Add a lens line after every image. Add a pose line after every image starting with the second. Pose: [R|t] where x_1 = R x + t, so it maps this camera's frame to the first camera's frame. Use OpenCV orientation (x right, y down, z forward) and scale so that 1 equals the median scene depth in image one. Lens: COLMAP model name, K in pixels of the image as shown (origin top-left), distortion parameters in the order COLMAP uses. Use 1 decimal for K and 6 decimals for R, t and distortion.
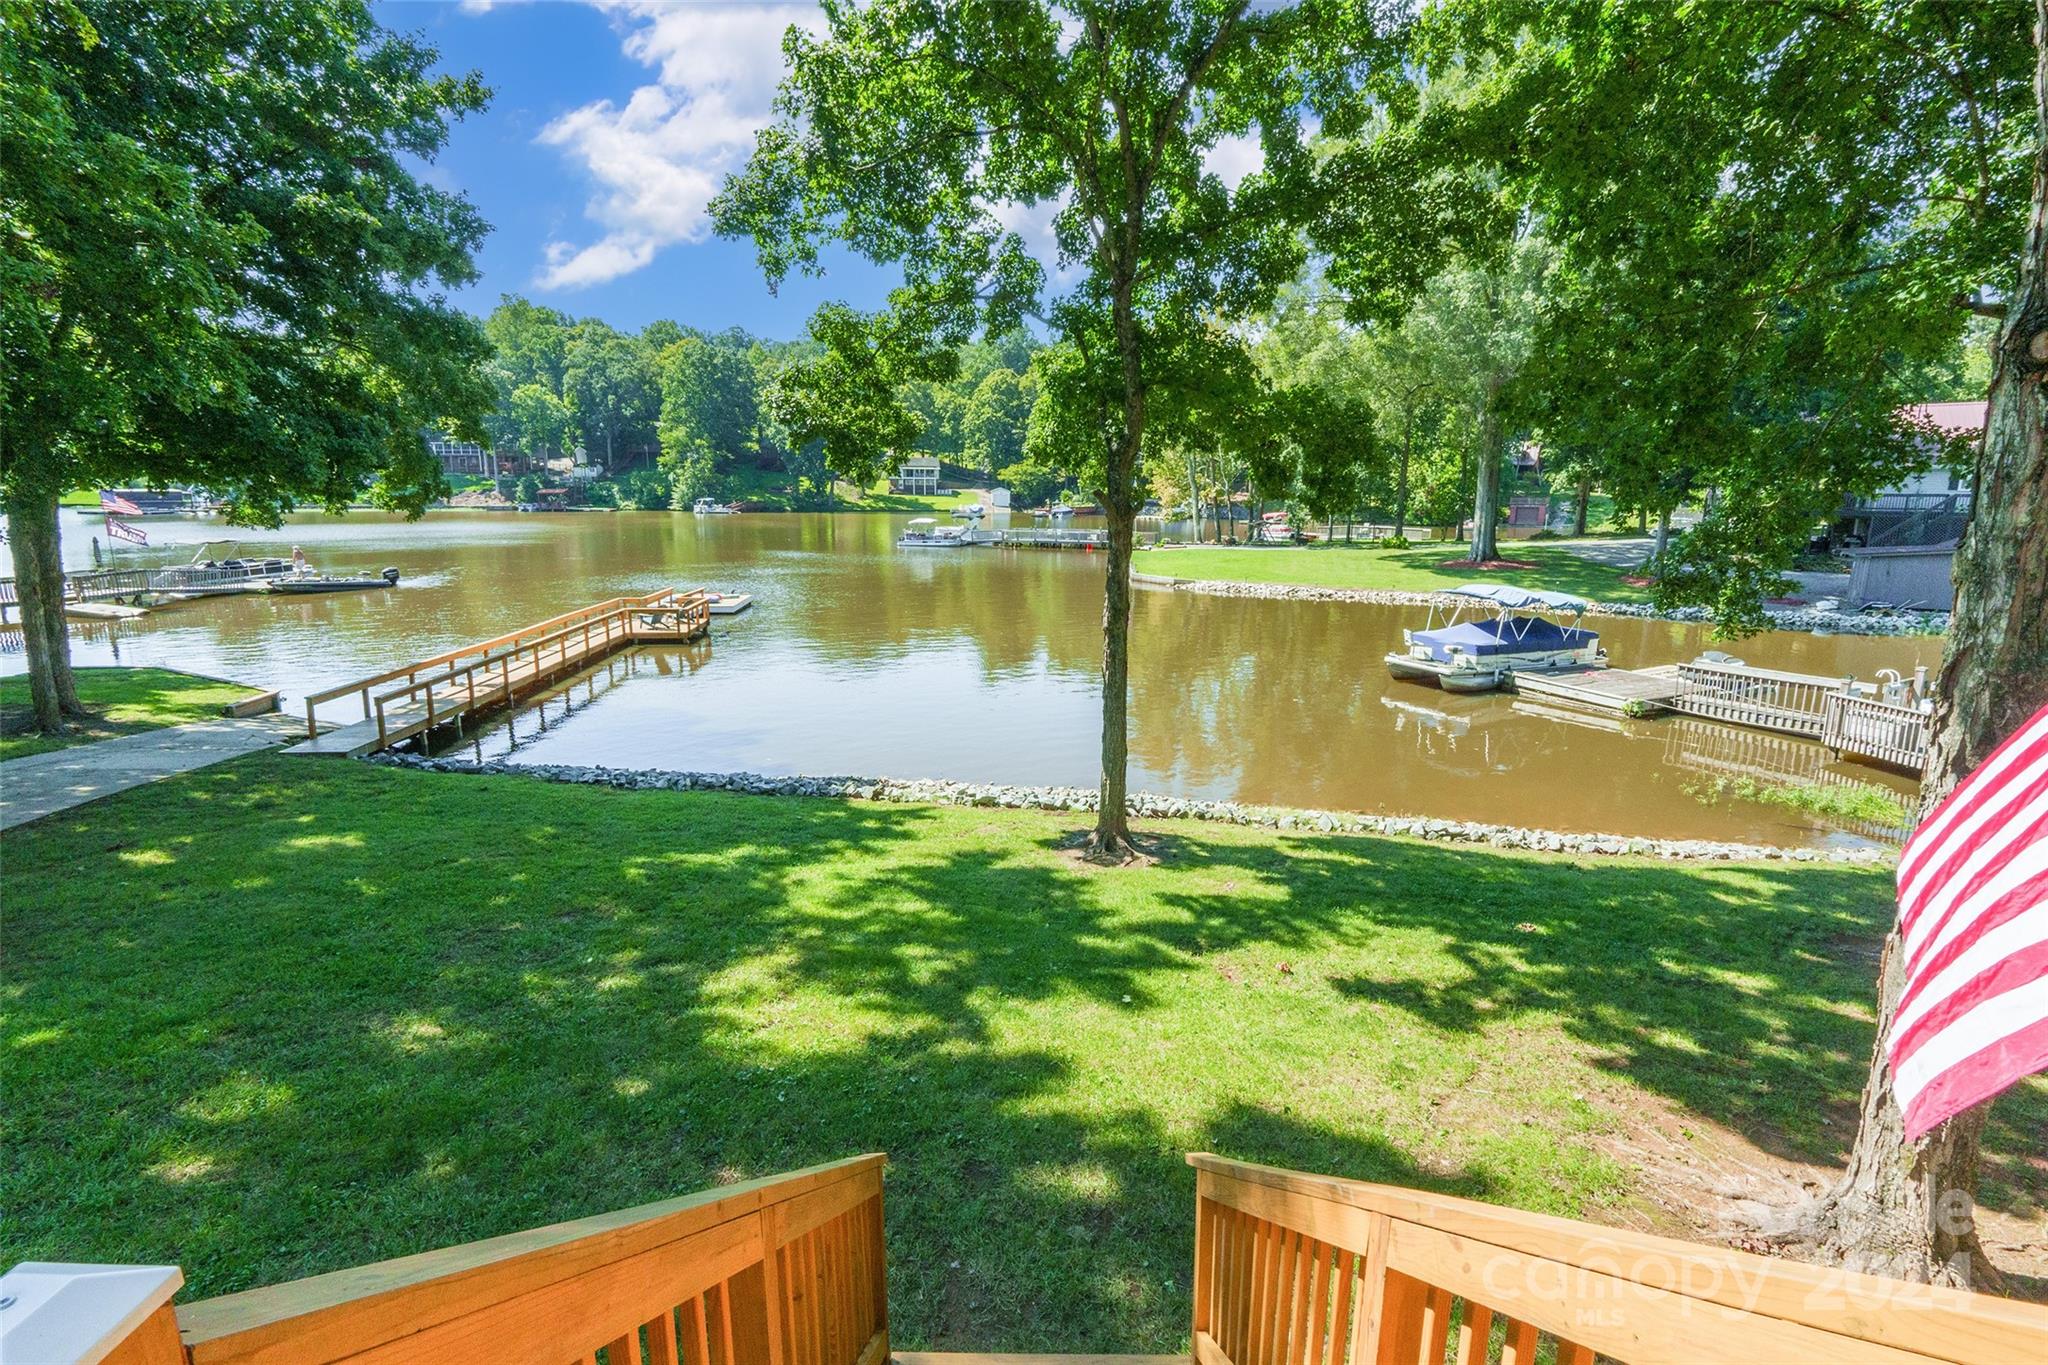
lens RADIAL K [[913.2, 0, 1024.9], [0, 913.2, 663.3], [0, 0, 1]] dist [-0.007181, -0.000124]
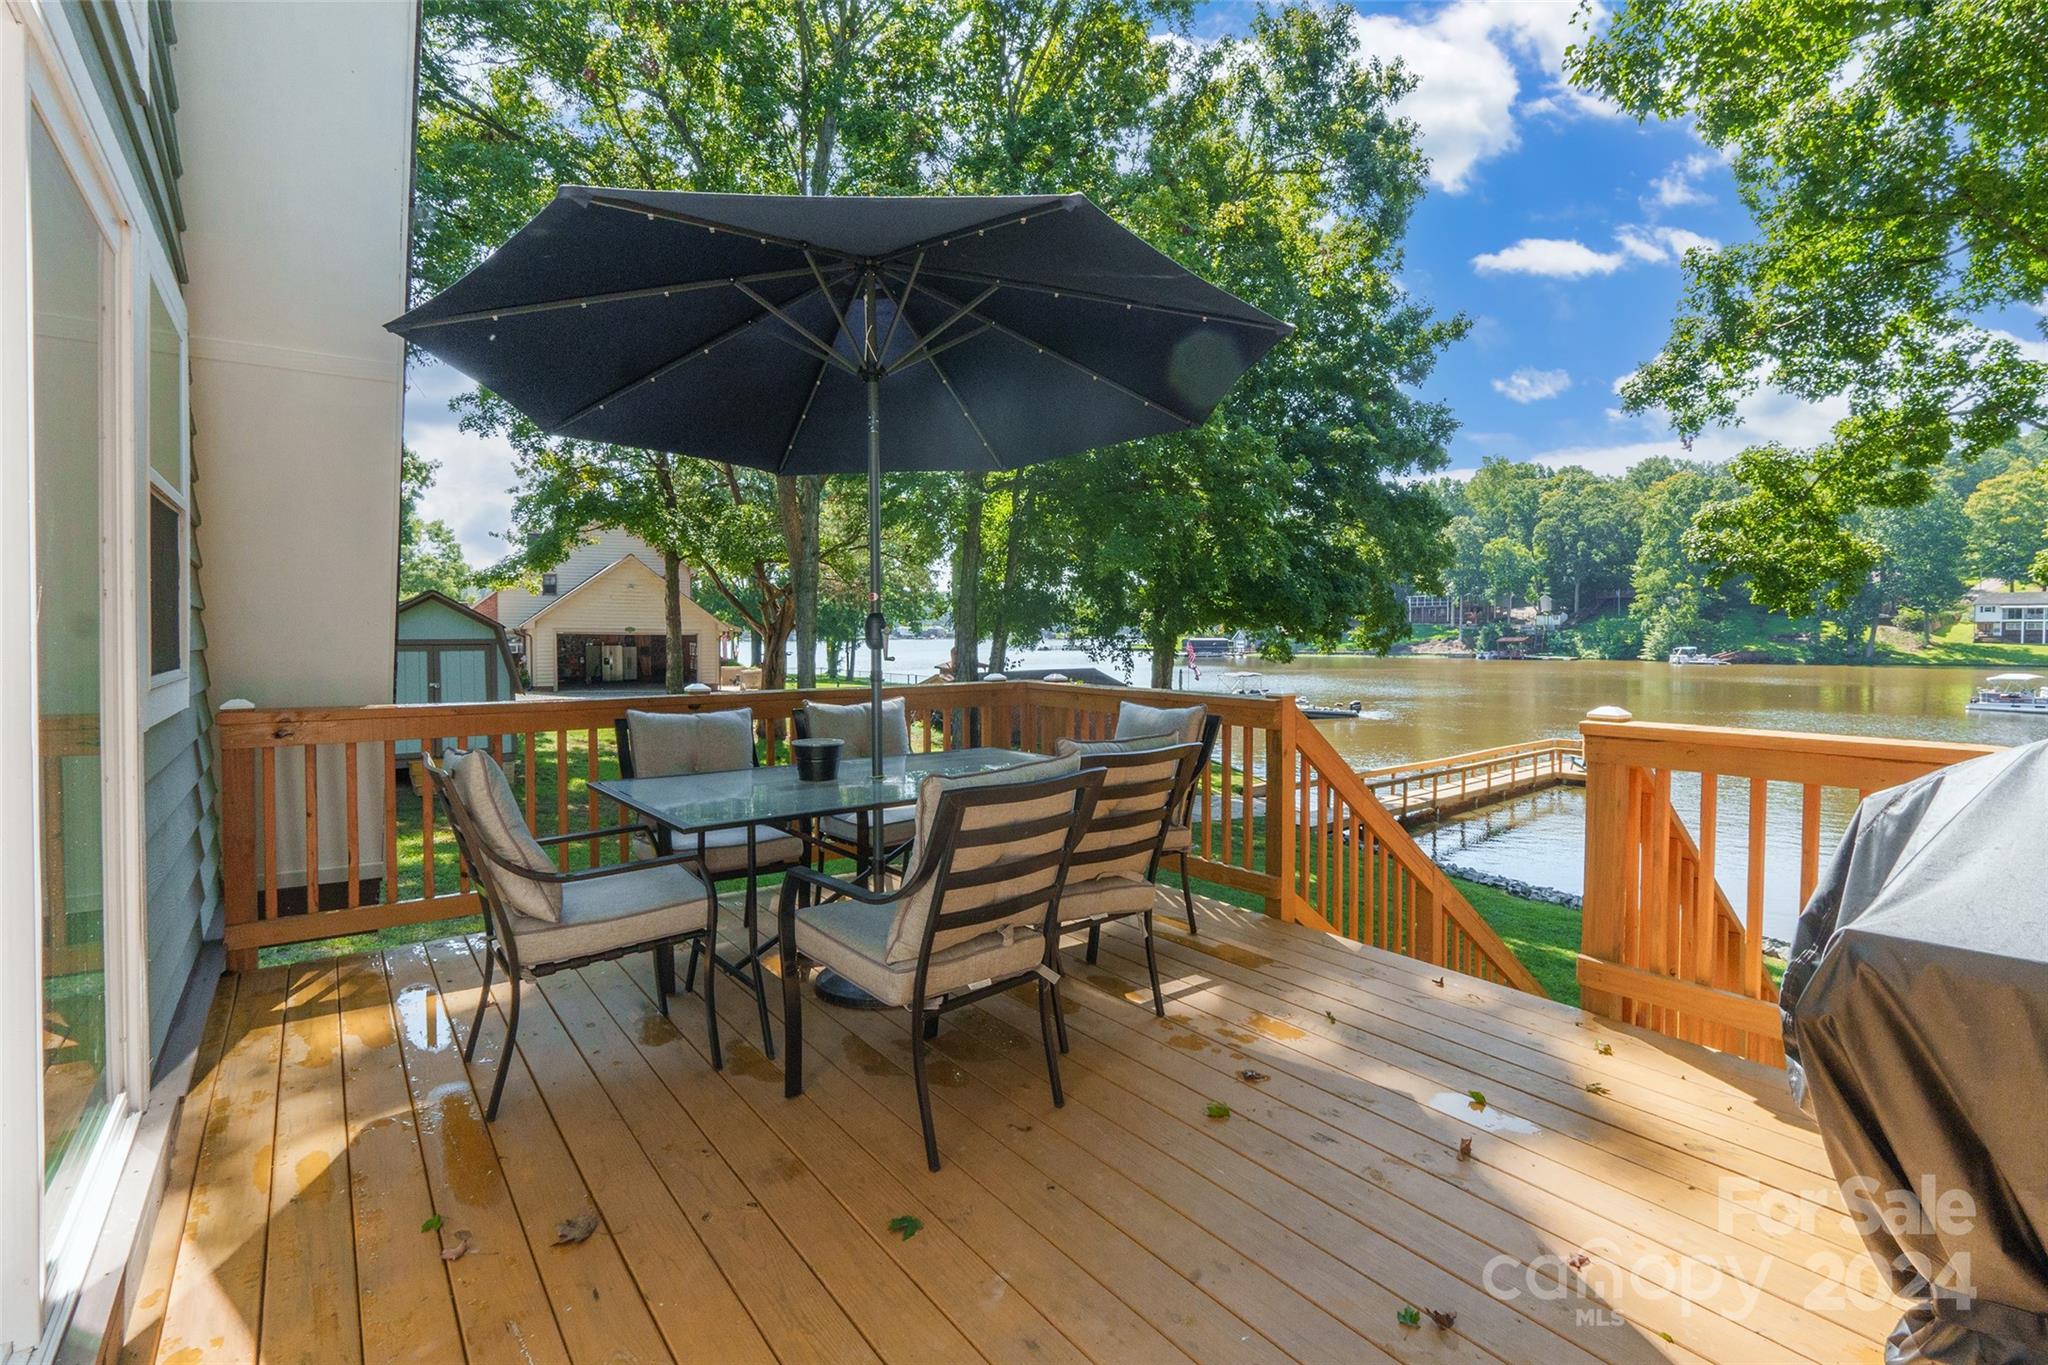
lens RADIAL K [[913.2, 0, 1024.9], [0, 913.2, 663.3], [0, 0, 1]] dist [-0.007181, -0.000124]
pose [[0.572435, 0.022436, -0.819643, 0.111282], [-0.152859, 0.985021, -0.079794, 0.039302], [0.805576, 0.170967, 0.567290, -0.145237]]
